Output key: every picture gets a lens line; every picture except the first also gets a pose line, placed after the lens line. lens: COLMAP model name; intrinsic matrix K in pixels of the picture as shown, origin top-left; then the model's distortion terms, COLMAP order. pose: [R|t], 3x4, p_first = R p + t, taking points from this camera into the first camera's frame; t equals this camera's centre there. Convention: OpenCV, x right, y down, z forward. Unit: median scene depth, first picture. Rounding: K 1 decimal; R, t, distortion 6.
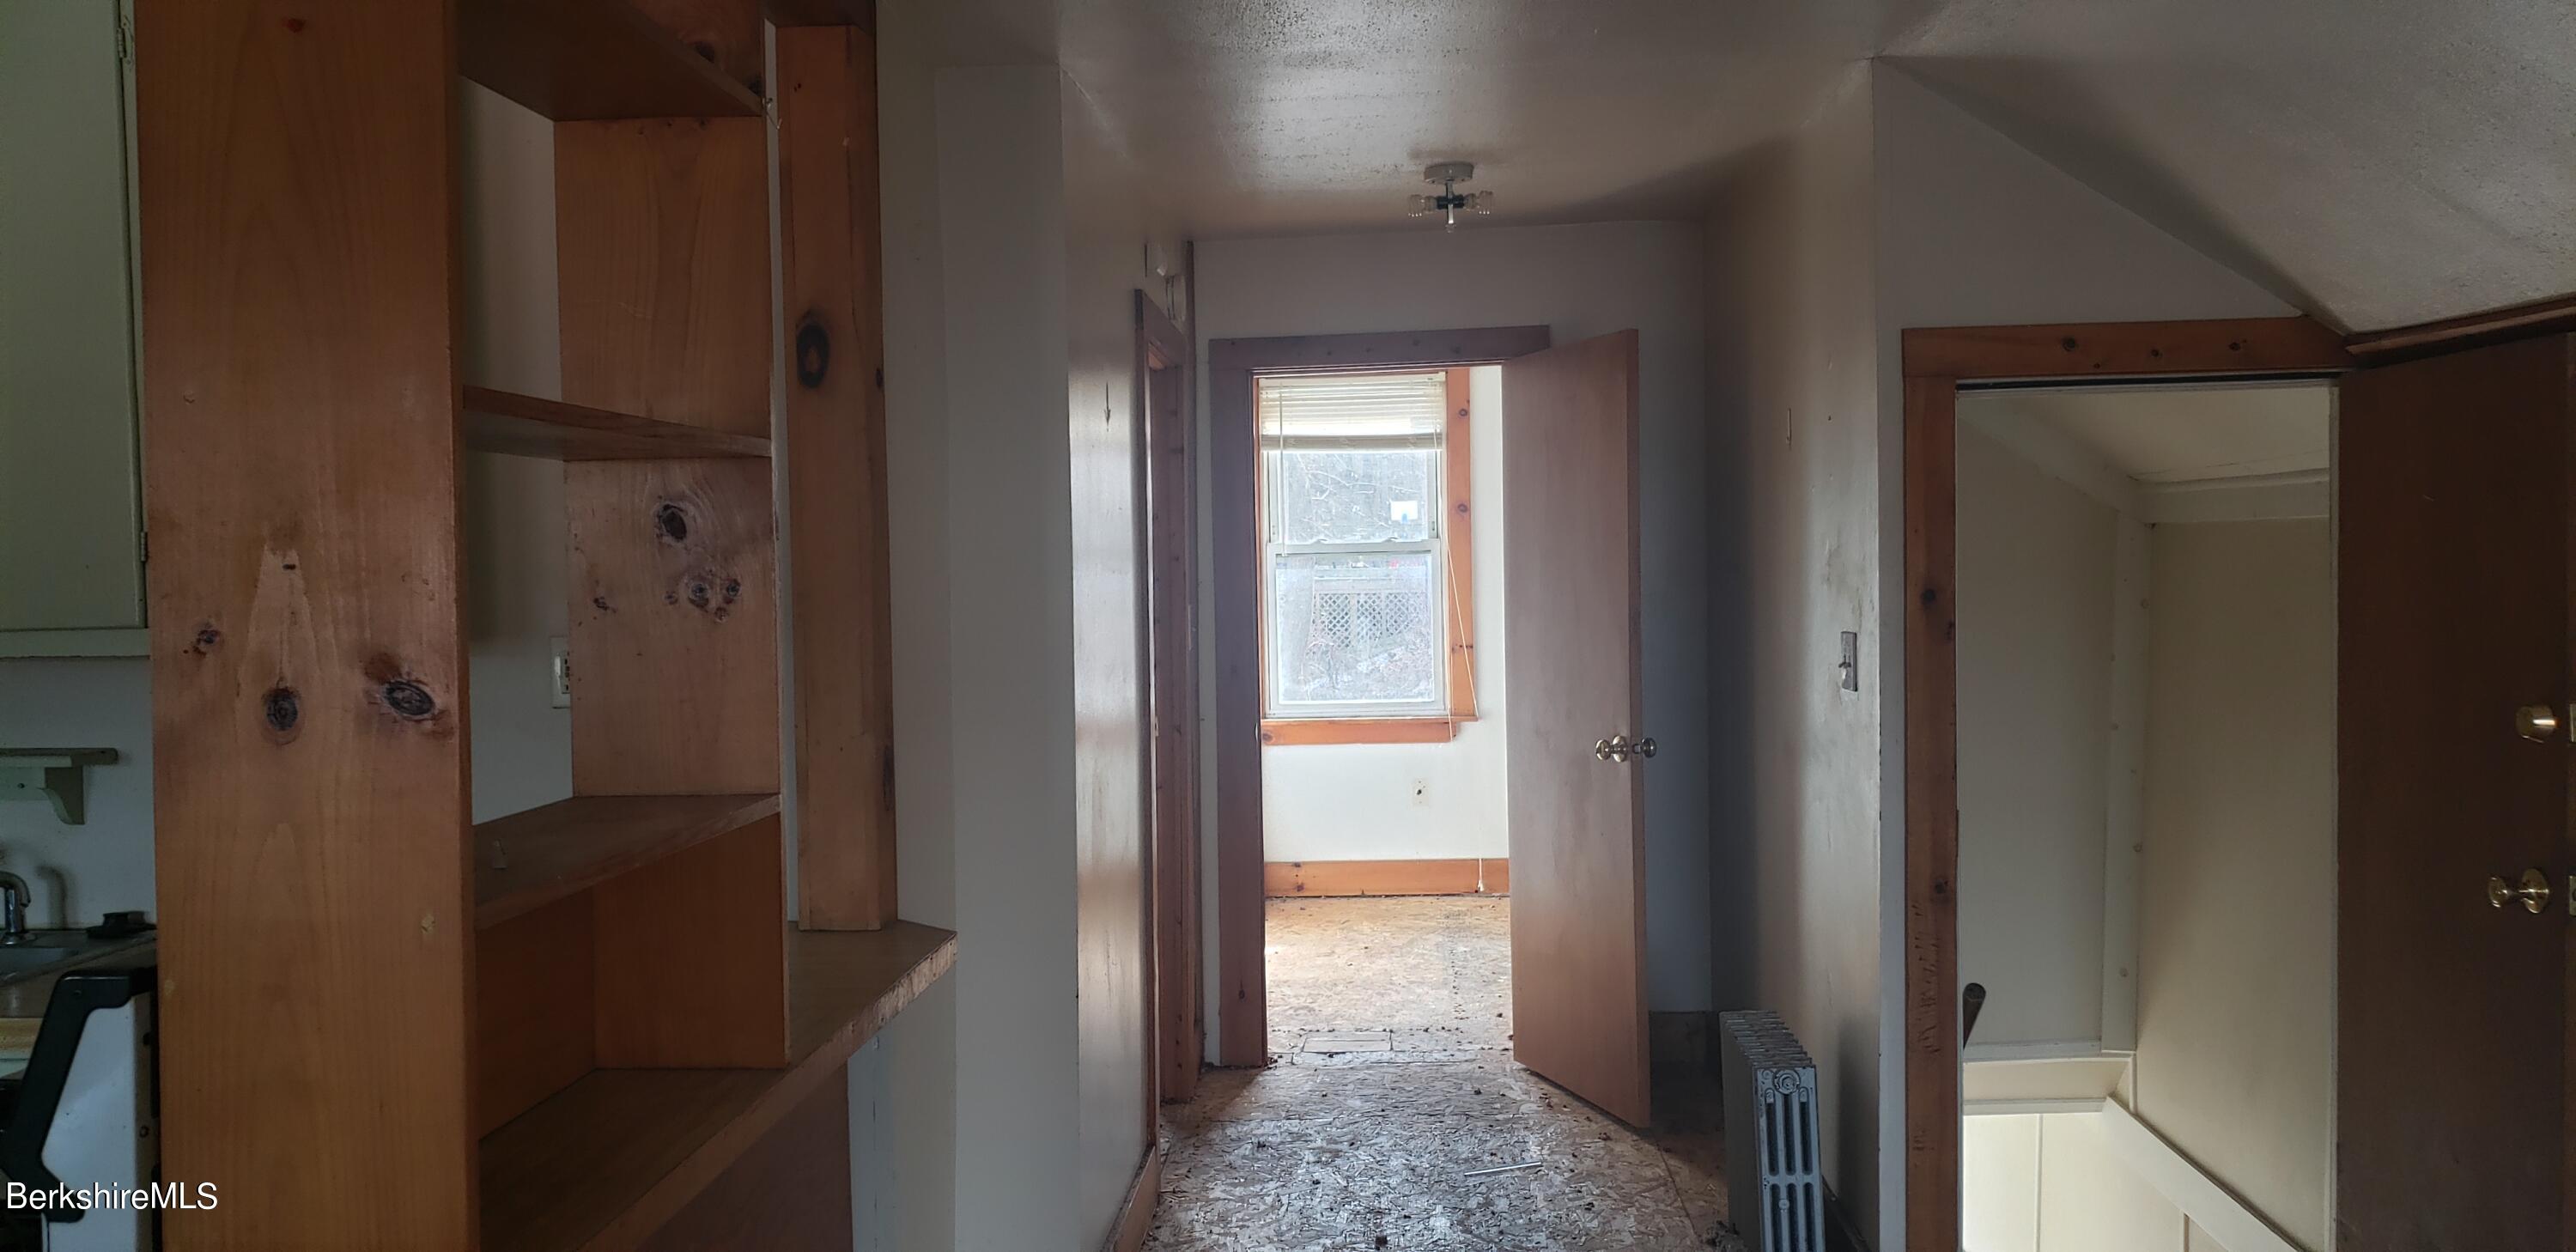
lens RADIAL K [[1985.2, 0, 1279.8], [0, 1985.2, 608.3], [0, 0, 1]] dist [0.040814, -0.045532]
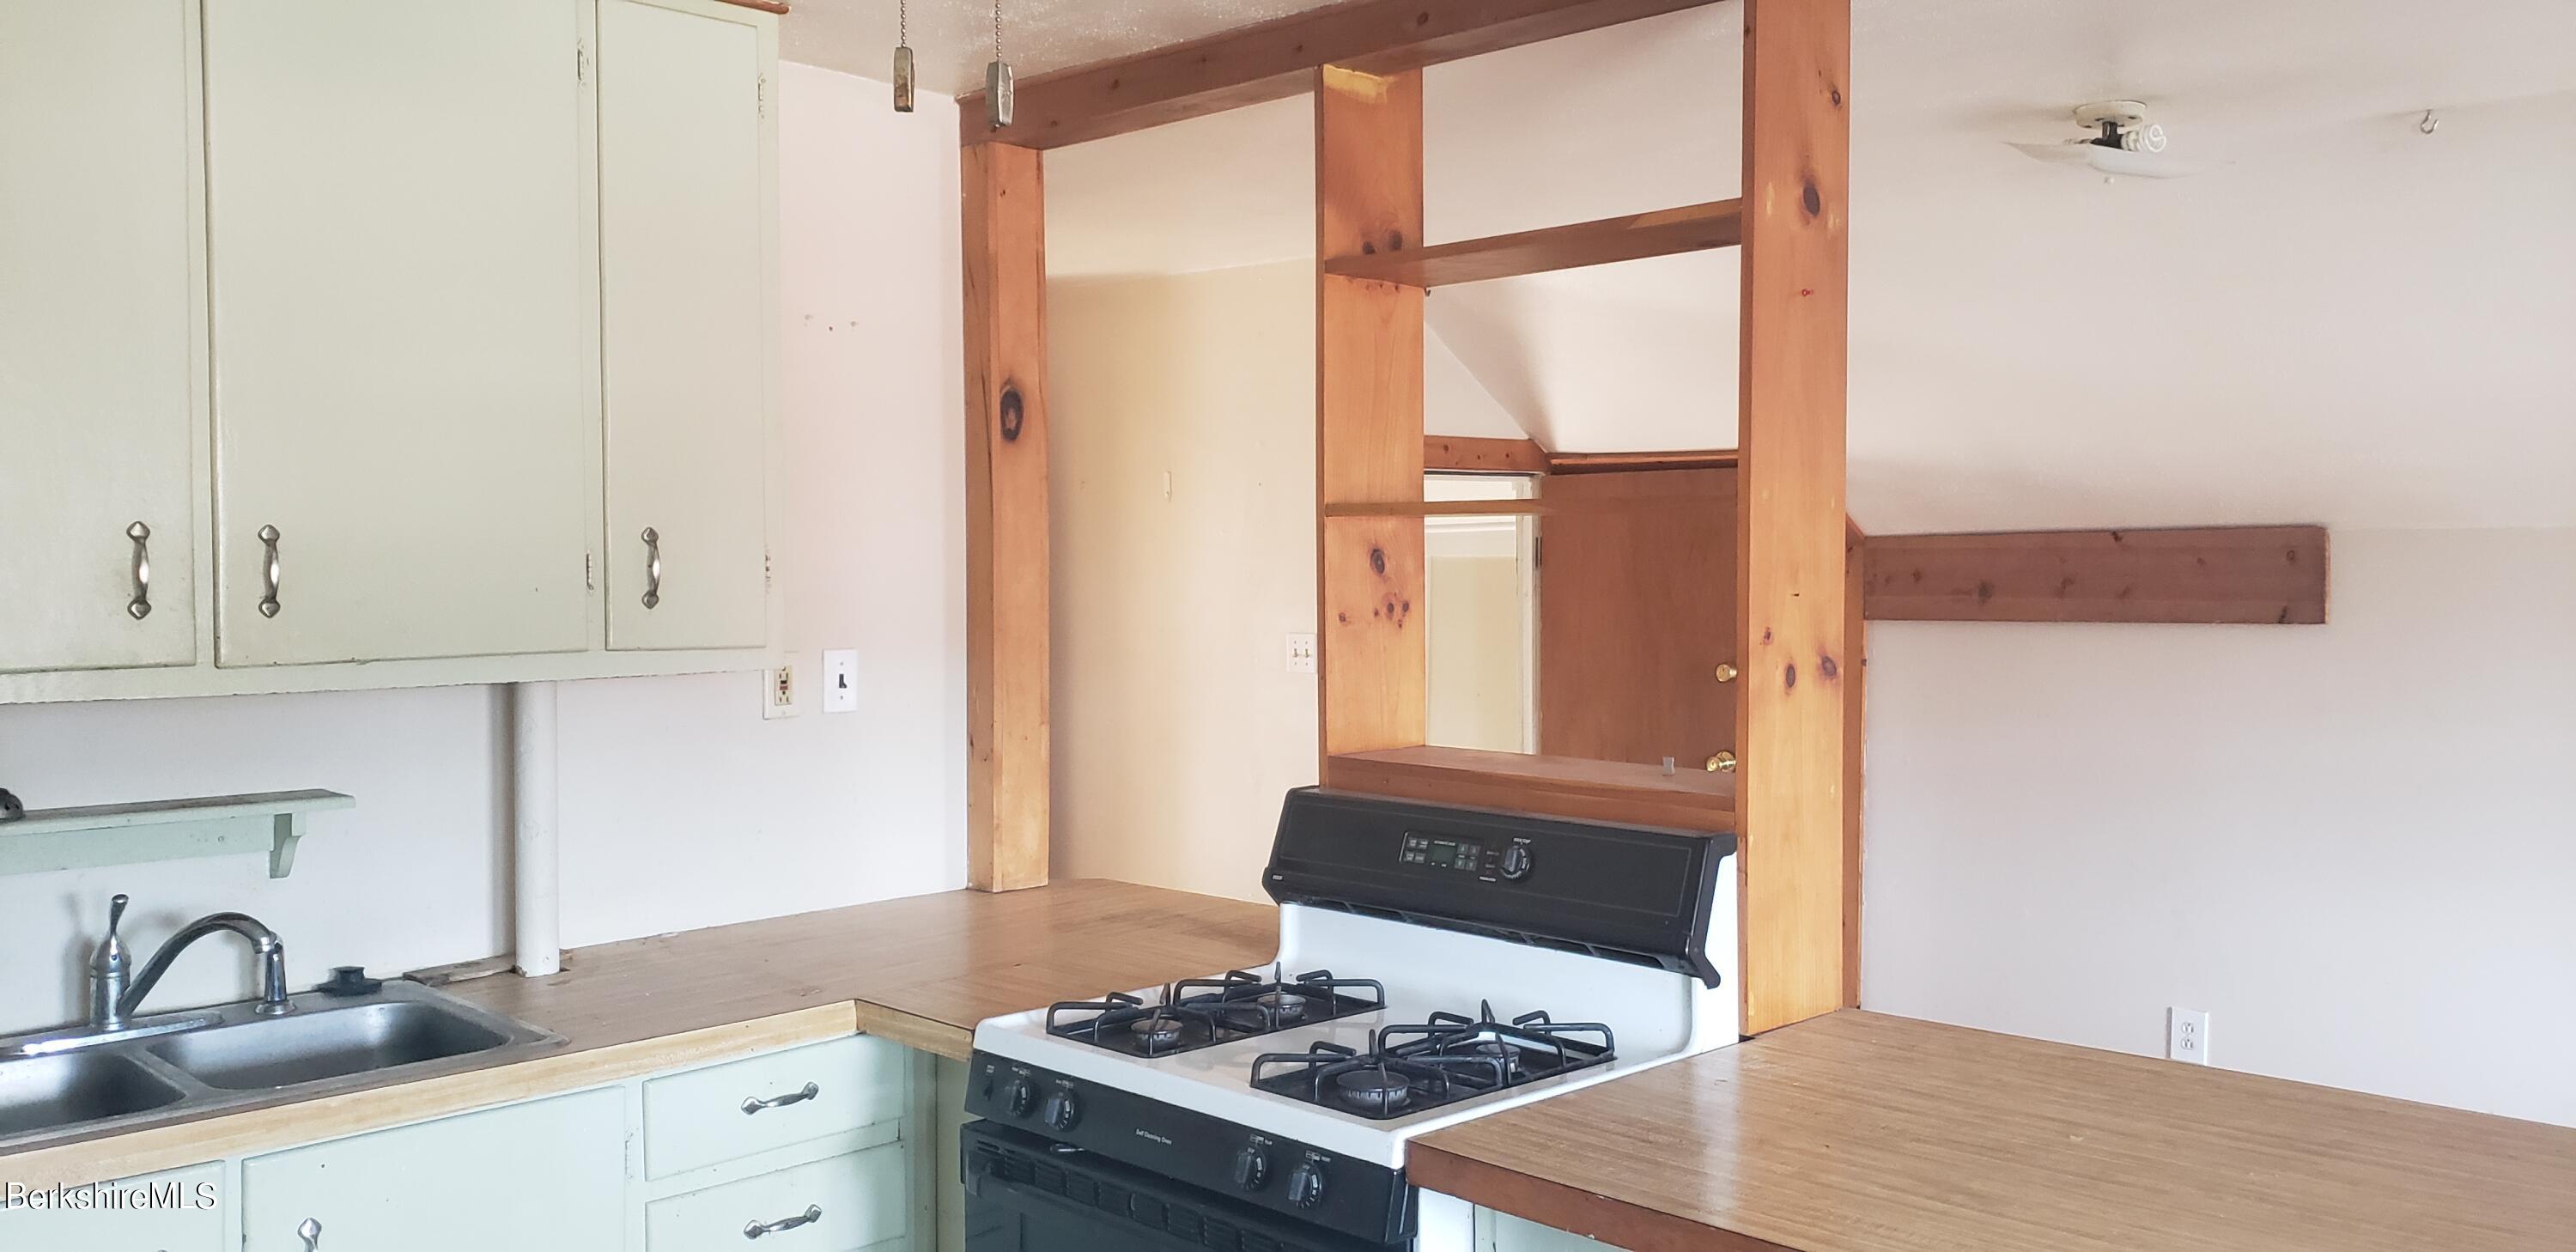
lens RADIAL K [[1985.2, 0, 1261.8], [0, 1985.2, 606.6], [0, 0, 1]] dist [0.040814, -0.045532]
pose [[0.660119, -0.005230, 0.751143, -1.001286], [0.011249, 0.999932, -0.002923, -0.004968], [-0.751077, 0.010380, 0.660133, 0.085158]]
